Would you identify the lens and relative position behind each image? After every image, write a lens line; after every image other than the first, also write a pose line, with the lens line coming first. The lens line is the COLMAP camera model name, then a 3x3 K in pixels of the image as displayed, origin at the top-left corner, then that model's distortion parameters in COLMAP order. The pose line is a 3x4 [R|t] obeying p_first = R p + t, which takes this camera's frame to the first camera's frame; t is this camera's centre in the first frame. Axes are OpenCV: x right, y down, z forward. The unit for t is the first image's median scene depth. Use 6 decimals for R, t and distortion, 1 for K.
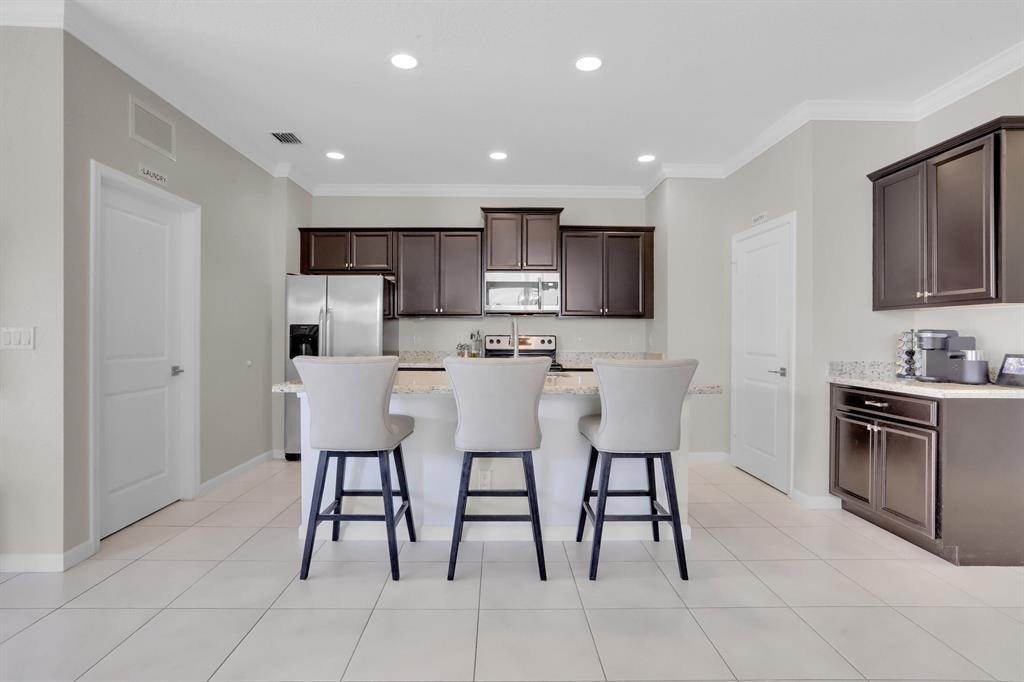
lens RADIAL K [[495.3, 0, 504.0], [0, 495.3, 336.4], [0, 0, 1]] dist [-0.061295, 0.033928]
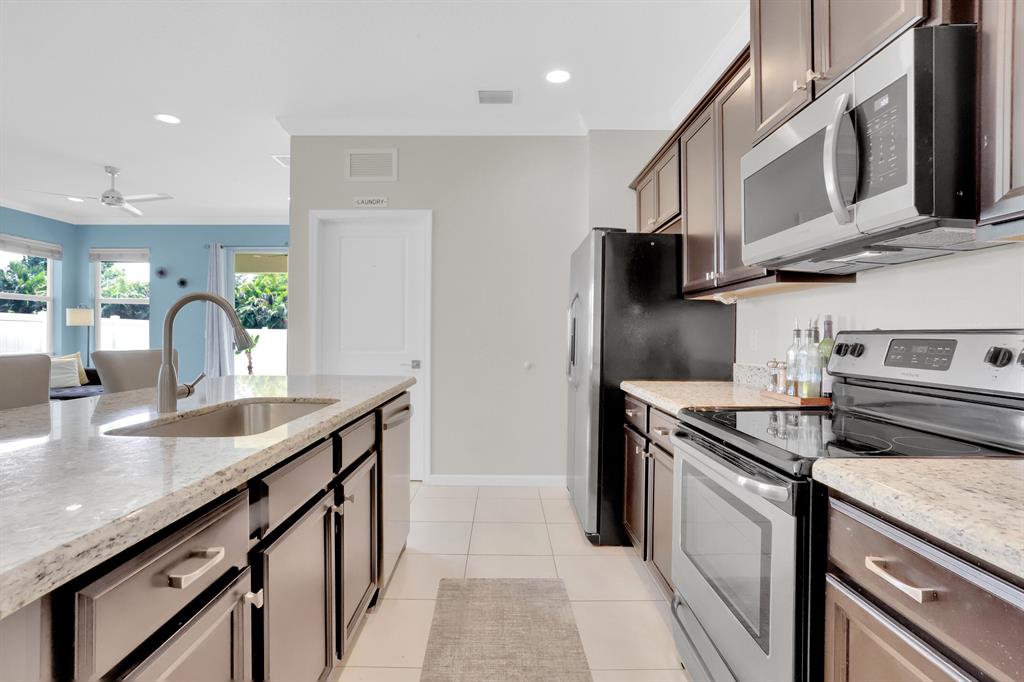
lens RADIAL K [[495.3, 0, 504.0], [0, 495.3, 336.4], [0, 0, 1]] dist [-0.061295, 0.033928]
pose [[-0.011851, -0.000567, -0.999930, 0.328443], [-0.009113, 0.999958, -0.000459, 0.003863], [0.999888, 0.009107, -0.011856, 0.862455]]
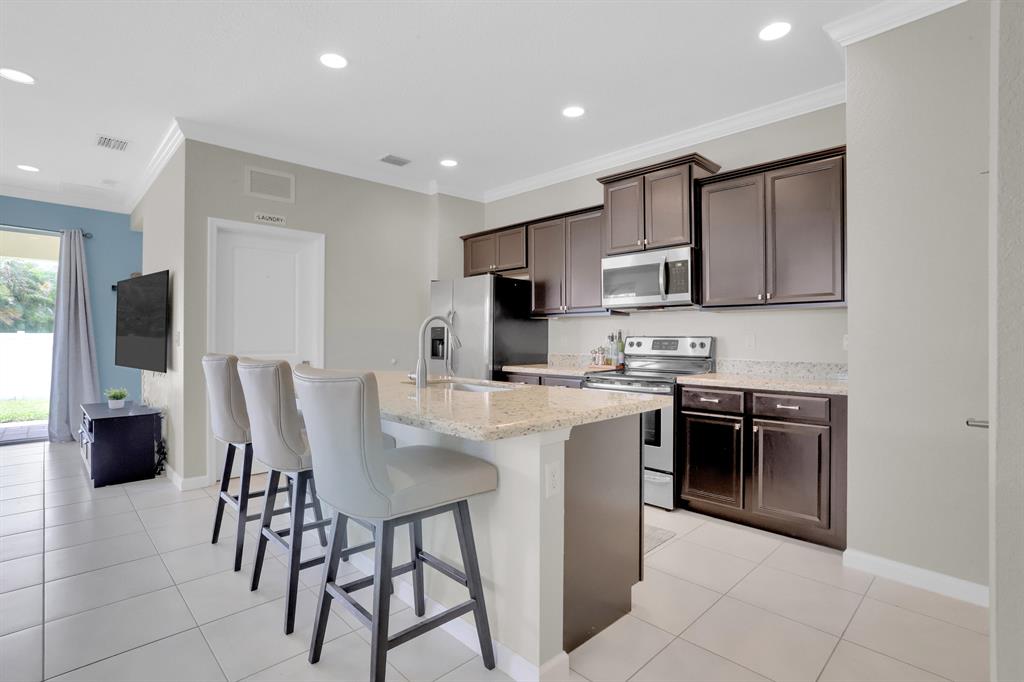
lens RADIAL K [[495.3, 0, 504.0], [0, 495.3, 336.4], [0, 0, 1]] dist [-0.061295, 0.033928]
pose [[0.683109, -0.005483, -0.730296, 0.453943], [-0.000680, 0.999967, -0.008145, 0.004360], [0.730316, 0.006060, 0.683082, 0.347977]]
